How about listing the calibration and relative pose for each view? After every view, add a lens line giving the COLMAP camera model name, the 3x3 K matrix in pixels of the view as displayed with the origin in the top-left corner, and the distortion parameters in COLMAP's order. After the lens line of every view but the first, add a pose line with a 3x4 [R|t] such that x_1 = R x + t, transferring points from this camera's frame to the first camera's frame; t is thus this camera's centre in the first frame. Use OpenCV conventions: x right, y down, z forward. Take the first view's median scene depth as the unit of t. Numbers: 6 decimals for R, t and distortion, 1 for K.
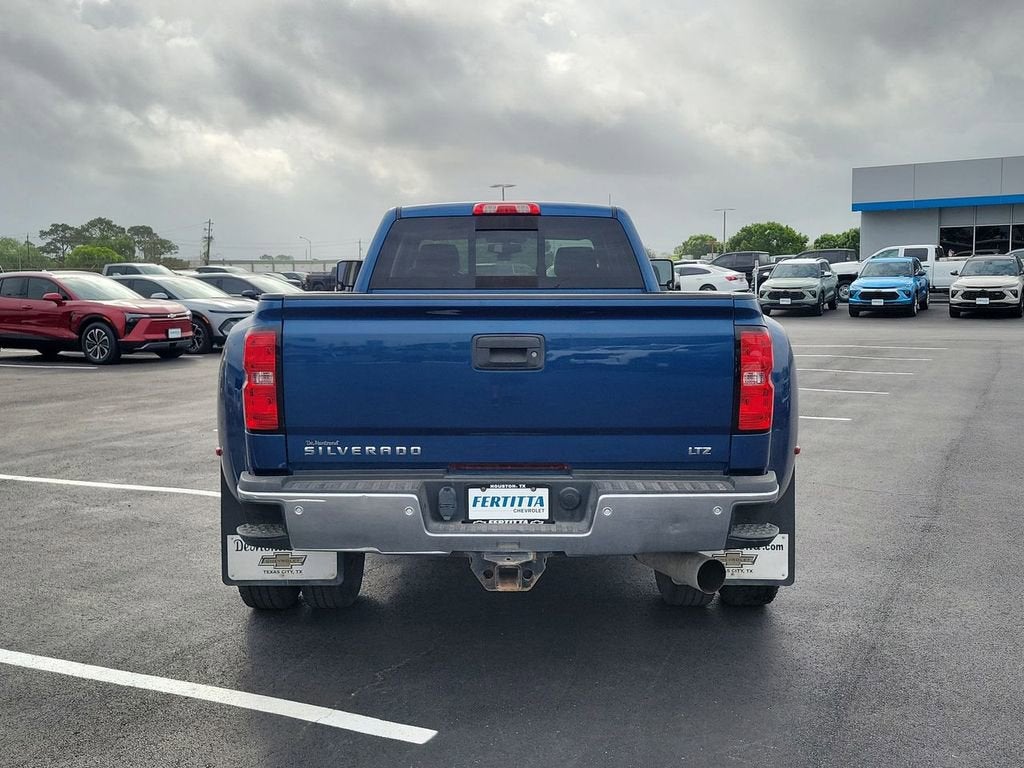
lens RADIAL K [[1228.5, 0, 512.0], [0, 1228.5, 384.0], [0, 0, 1]] dist [0.045091, 0.041681]
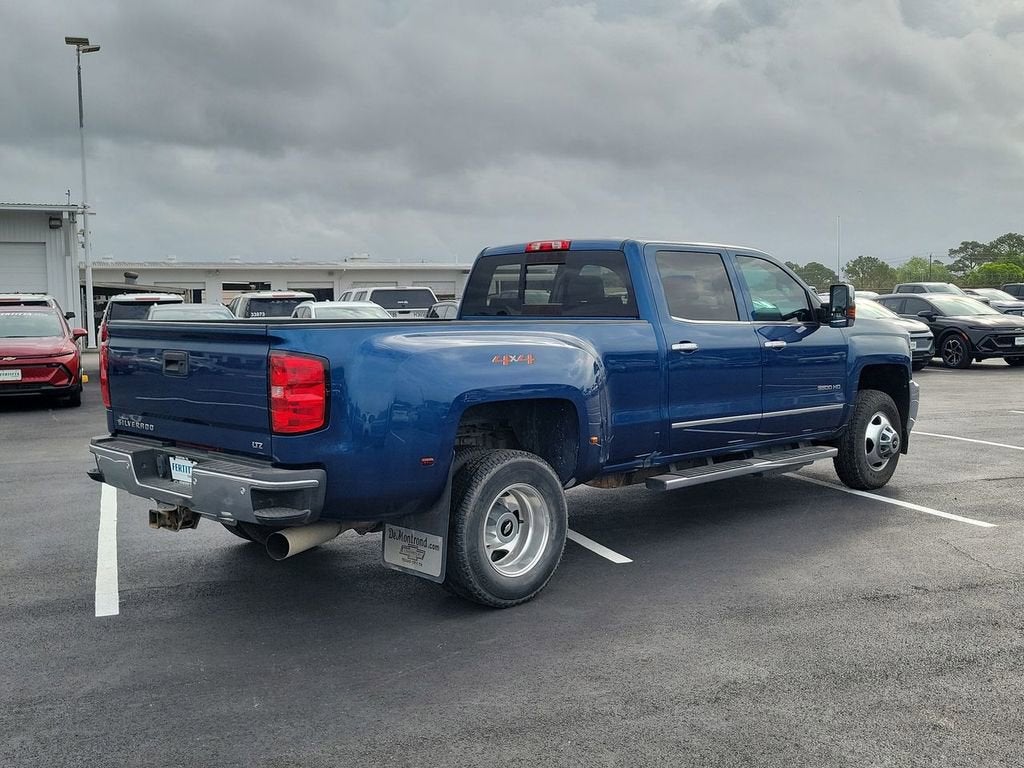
lens RADIAL K [[1285.5, 0, 491.0], [0, 1285.5, 385.0], [0, 0, 1]] dist [0.028701, 0.027333]
pose [[0.615964, 0.049063, -0.786245, 0.303550], [-0.059438, 0.998108, 0.015718, -0.010036], [0.785529, 0.037051, 0.617715, 0.078262]]
